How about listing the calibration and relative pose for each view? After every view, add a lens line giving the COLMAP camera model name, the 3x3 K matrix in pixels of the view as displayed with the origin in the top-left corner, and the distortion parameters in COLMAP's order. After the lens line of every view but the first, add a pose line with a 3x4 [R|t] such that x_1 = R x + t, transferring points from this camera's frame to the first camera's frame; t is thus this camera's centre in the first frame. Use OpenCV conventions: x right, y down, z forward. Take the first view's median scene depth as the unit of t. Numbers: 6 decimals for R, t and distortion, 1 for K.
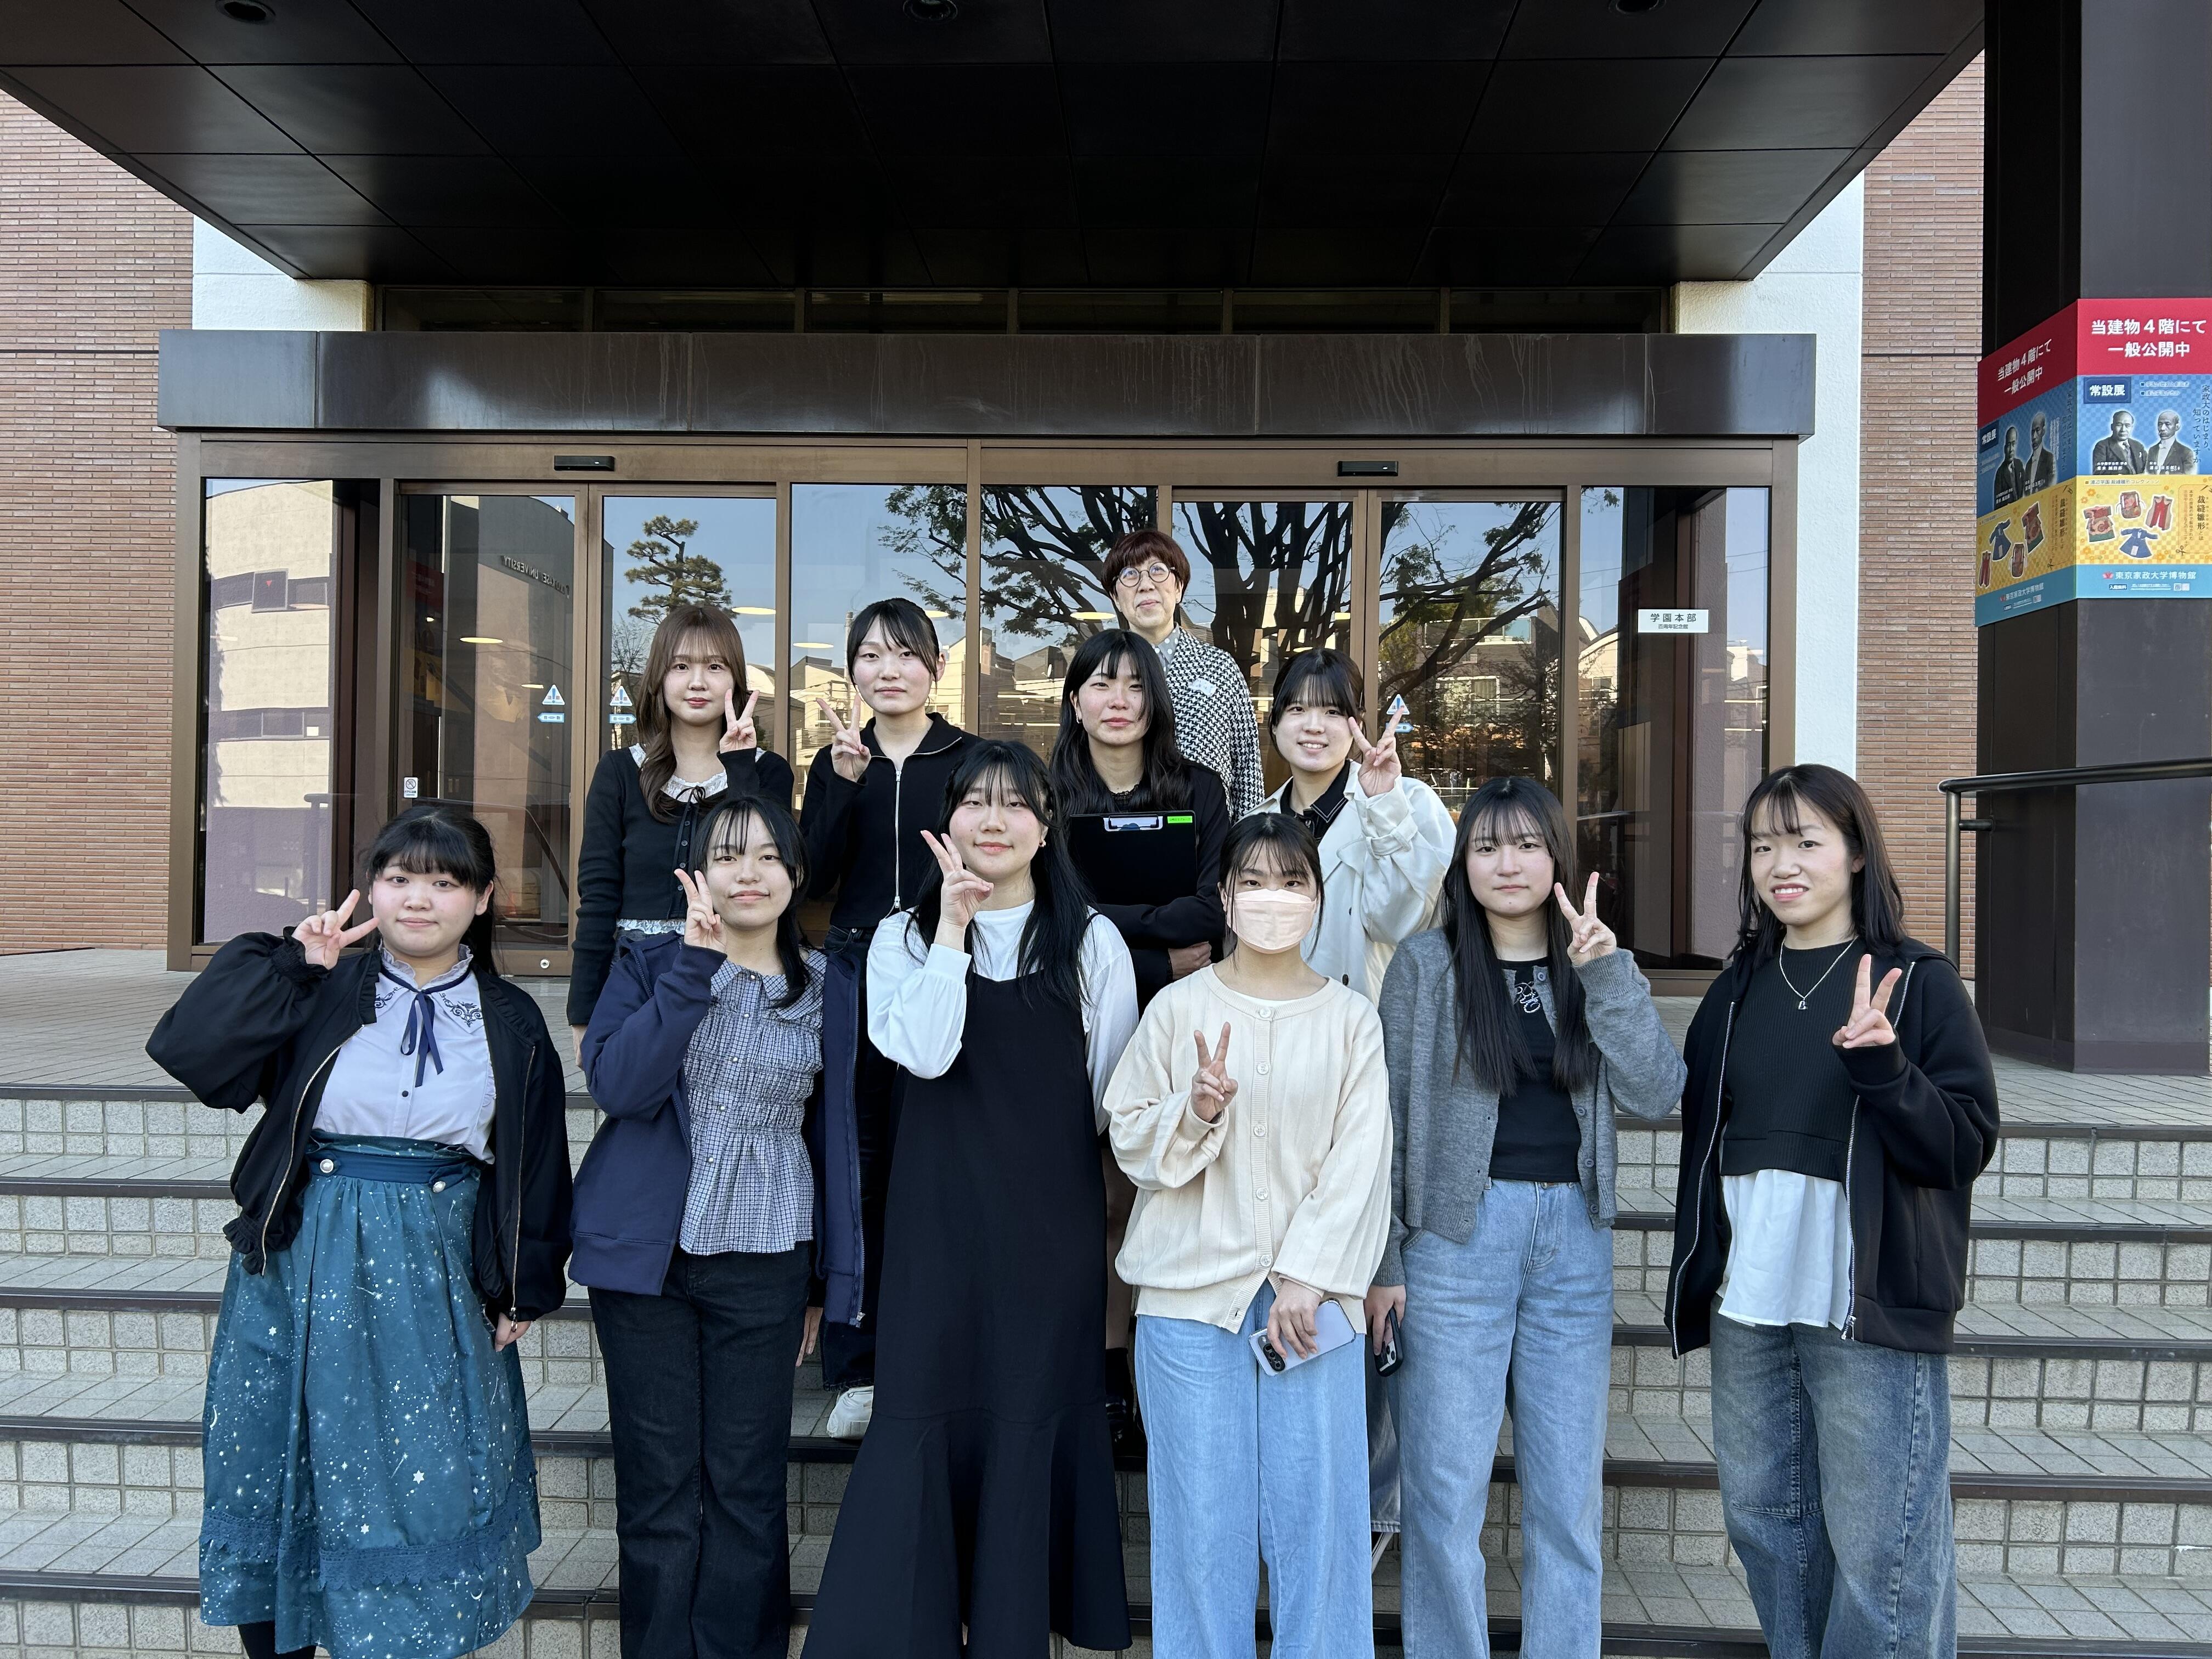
lens RADIAL K [[1676.7, 0, 1111.6], [0, 1676.7, 832.5], [0, 0, 1]] dist [0.039196, -0.026186]
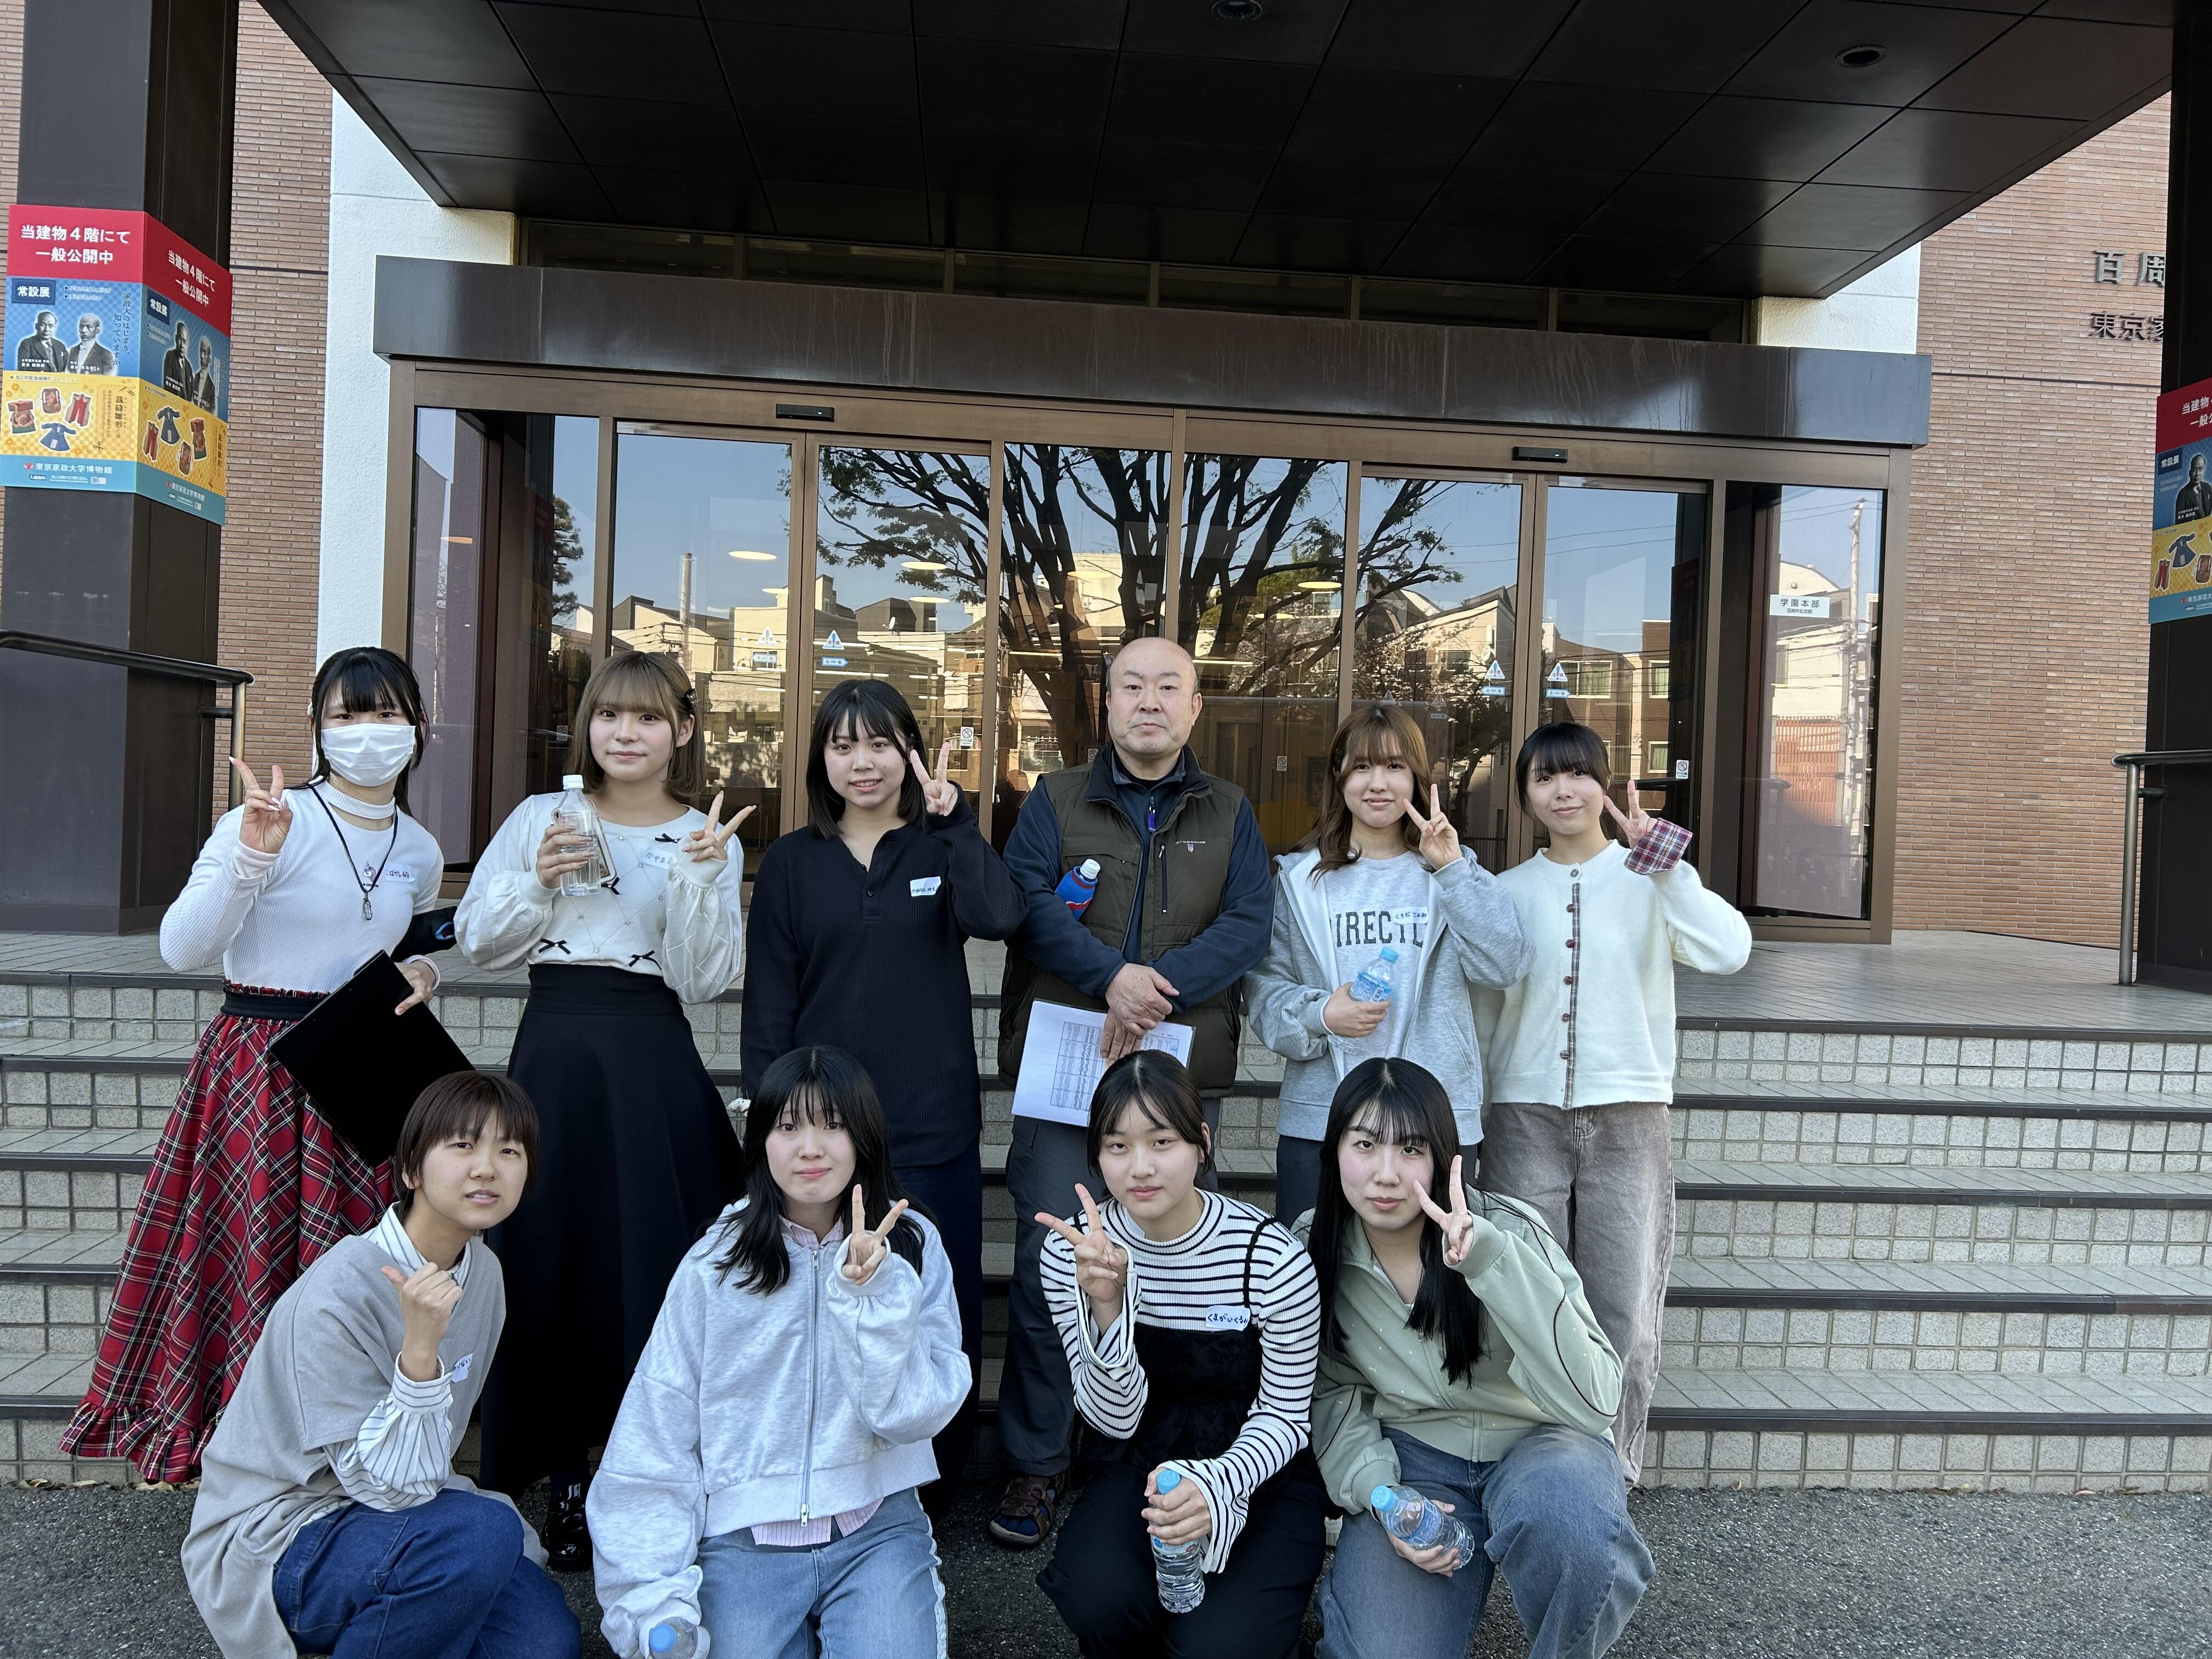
lens RADIAL K [[1676.7, 0, 1095.0], [0, 1676.7, 828.5], [0, 0, 1]] dist [0.039196, -0.026186]
pose [[0.991734, 0.022754, 0.126281, -0.232850], [-0.025642, 0.999444, 0.021297, 0.008942], [-0.125726, -0.024359, 0.991766, -0.048903]]
